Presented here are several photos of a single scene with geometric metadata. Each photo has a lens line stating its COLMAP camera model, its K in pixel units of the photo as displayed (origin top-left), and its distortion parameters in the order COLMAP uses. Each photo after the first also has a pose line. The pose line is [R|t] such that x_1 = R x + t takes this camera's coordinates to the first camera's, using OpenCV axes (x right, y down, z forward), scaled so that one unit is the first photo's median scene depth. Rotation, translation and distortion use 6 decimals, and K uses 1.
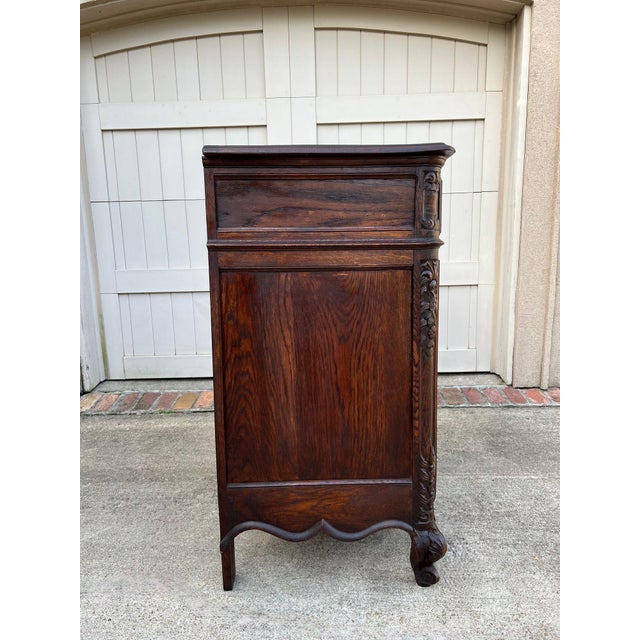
lens RADIAL K [[486.6, 0, 324.4], [0, 486.6, 320.2], [0, 0, 1]] dist [0.060769, -0.072661]
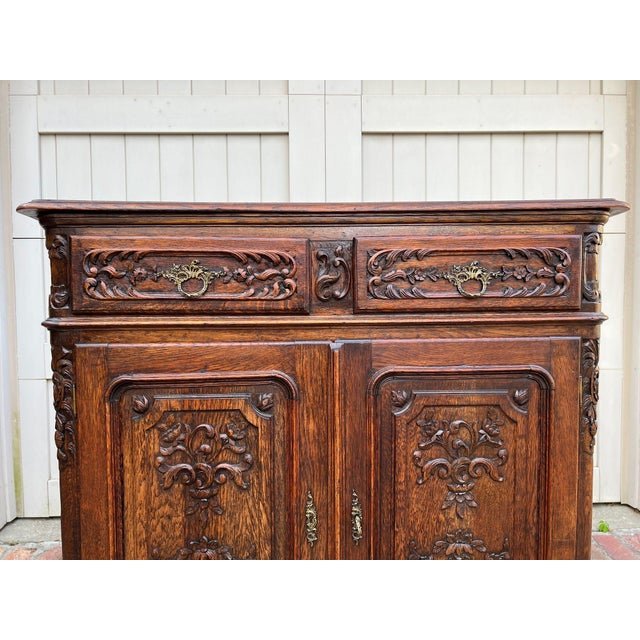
lens RADIAL K [[486.6, 0, 322.6], [0, 486.6, 319.5], [0, 0, 1]] dist [0.060769, -0.072661]
pose [[0.998905, 0.010870, 0.045496, -0.099734], [-0.004388, 0.990110, -0.140223, -0.046871], [-0.046571, 0.139870, 0.989074, 0.366692]]
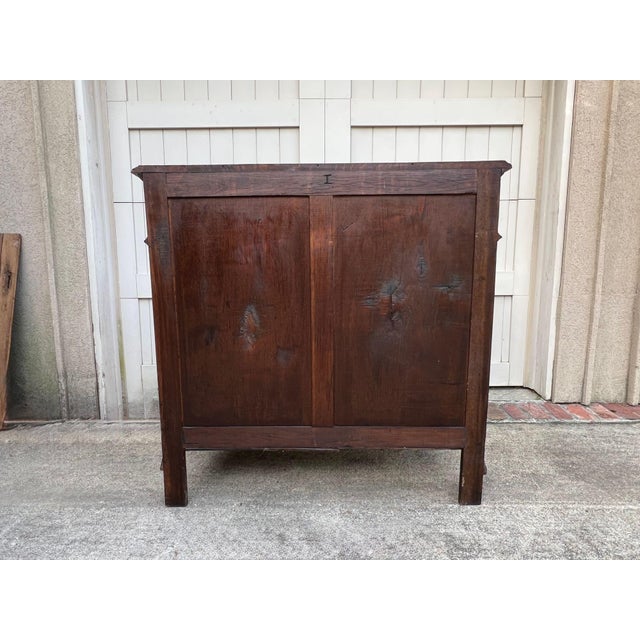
lens RADIAL K [[426.3, 0, 314.8], [0, 426.3, 324.9], [0, 0, 1]] dist [-0.001319, 0.001181]
pose [[0.999773, 0.016413, 0.013612, -0.093045], [-0.015756, 0.998769, -0.047028, 0.033494], [-0.014367, 0.046803, 0.998801, 0.179201]]
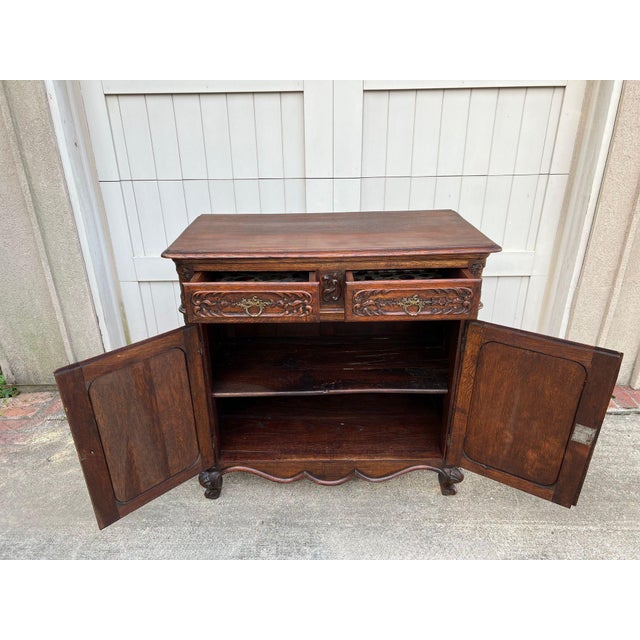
lens RADIAL K [[486.6, 0, 317.1], [0, 486.6, 325.6], [0, 0, 1]] dist [0.060769, -0.072661]
pose [[0.999929, 0.005030, 0.010791, -0.102408], [-0.007619, 0.966812, 0.255377, -0.228684], [-0.009148, -0.255441, 0.966781, 0.094710]]
